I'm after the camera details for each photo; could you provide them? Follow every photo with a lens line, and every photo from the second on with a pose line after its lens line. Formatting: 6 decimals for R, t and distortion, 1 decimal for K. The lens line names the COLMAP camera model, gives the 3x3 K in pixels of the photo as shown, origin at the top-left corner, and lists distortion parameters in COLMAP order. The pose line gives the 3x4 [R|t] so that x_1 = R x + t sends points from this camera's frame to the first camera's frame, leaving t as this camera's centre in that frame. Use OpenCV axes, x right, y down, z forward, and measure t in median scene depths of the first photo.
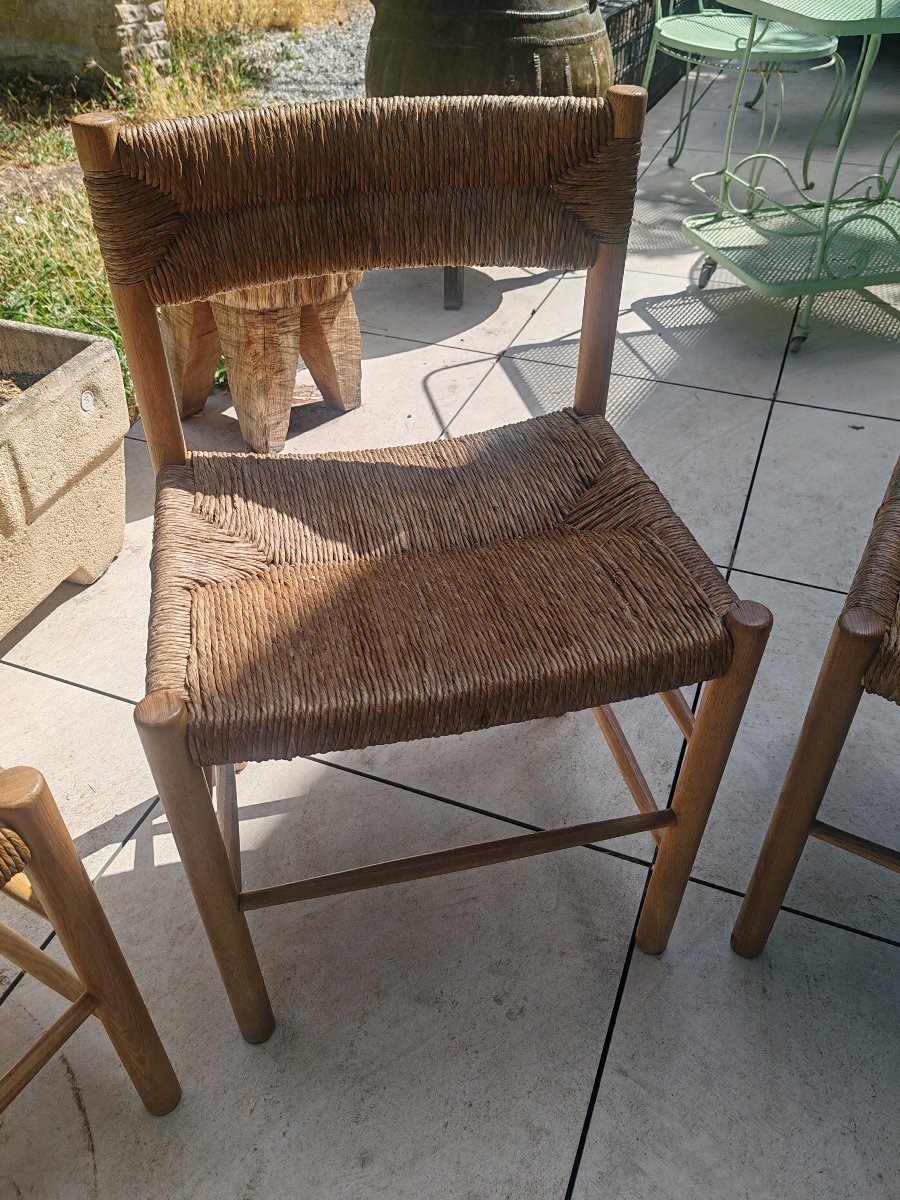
lens RADIAL K [[921.6, 0, 450.0], [0, 921.6, 600.0], [0, 0, 1]] dist [0.006890, 0.002753]
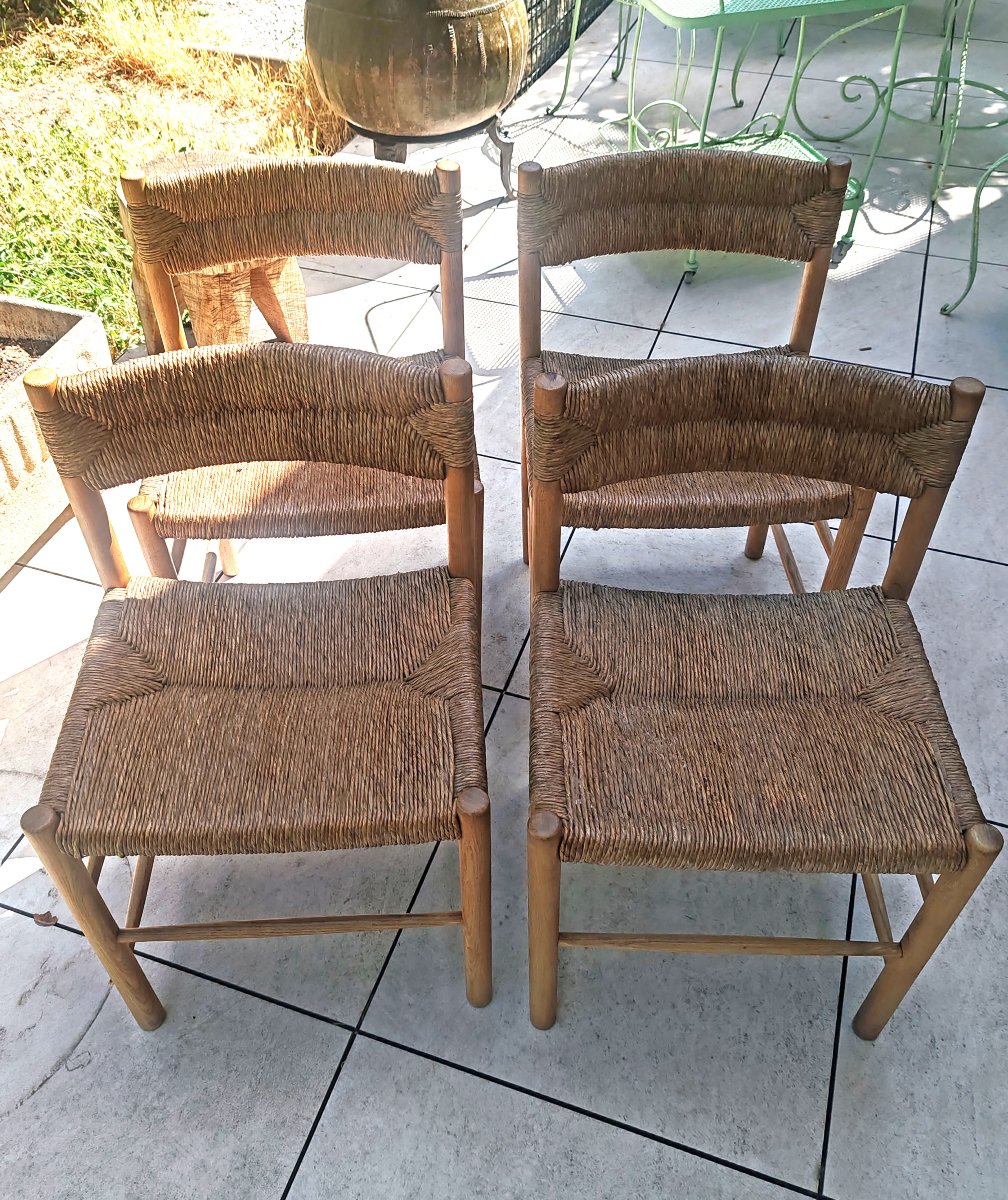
lens RADIAL K [[1033.5, 0, 502.6], [0, 1033.5, 588.4], [0, 0, 1]] dist [0.014147, -0.002951]
pose [[0.999055, -0.028464, 0.032846, 0.094021], [0.025454, 0.995735, 0.088682, -0.010302], [-0.035230, -0.087762, 0.995518, -0.333318]]
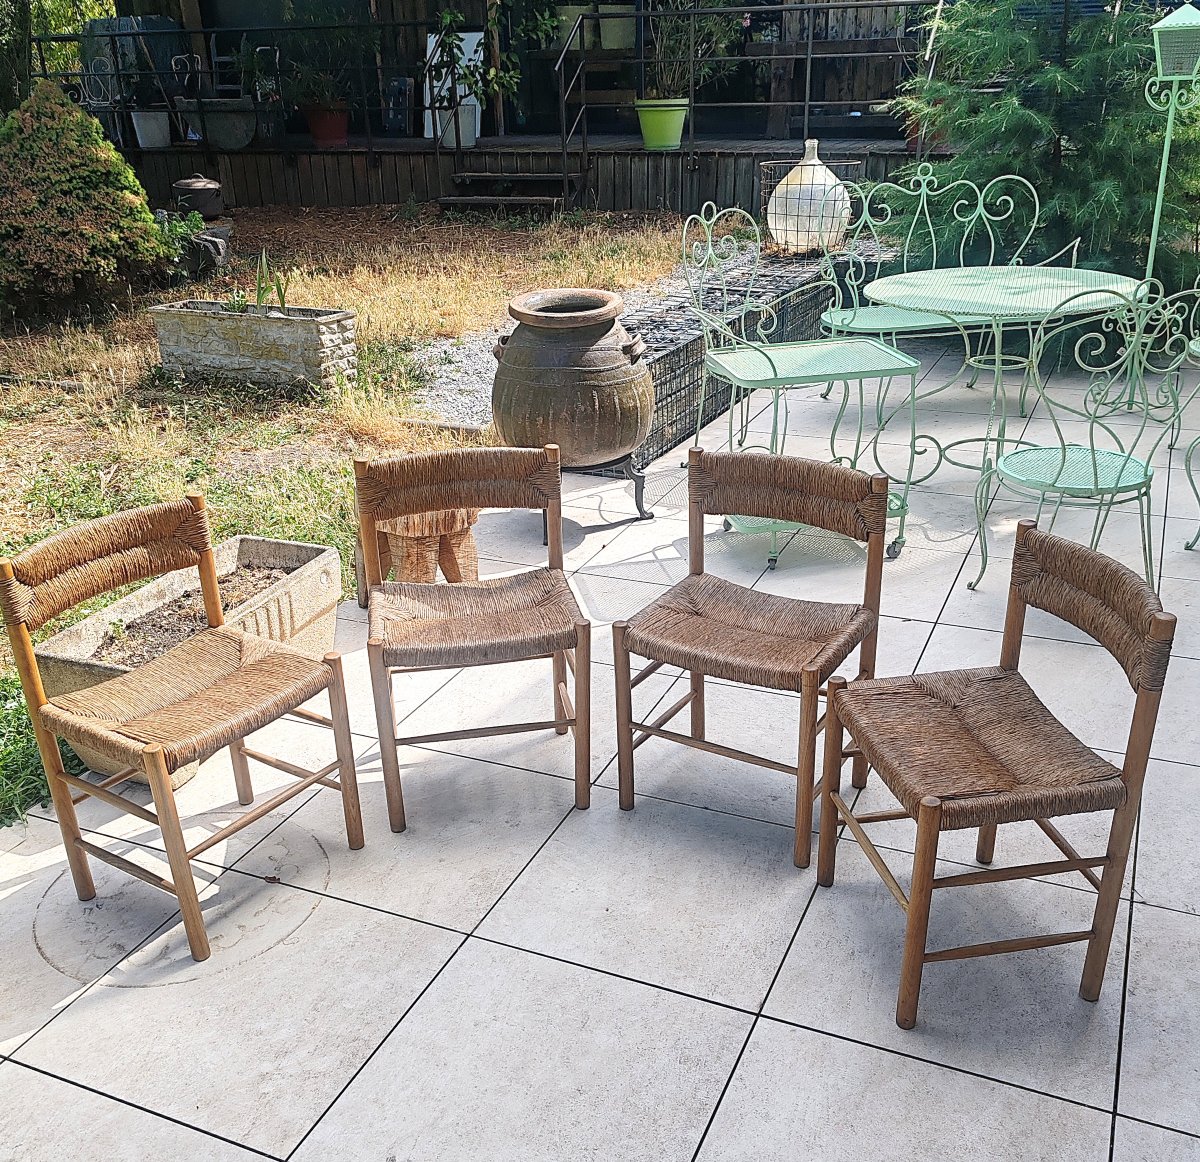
lens RADIAL K [[1219.5, 0, 602.5], [0, 1219.5, 668.0], [0, 0, 1]] dist [0.049354, 0.000133]
pose [[0.998965, 0.002078, -0.045440, 0.201945], [-0.012766, 0.971615, -0.236224, 0.373946], [0.043659, 0.236560, 0.970635, -0.934772]]
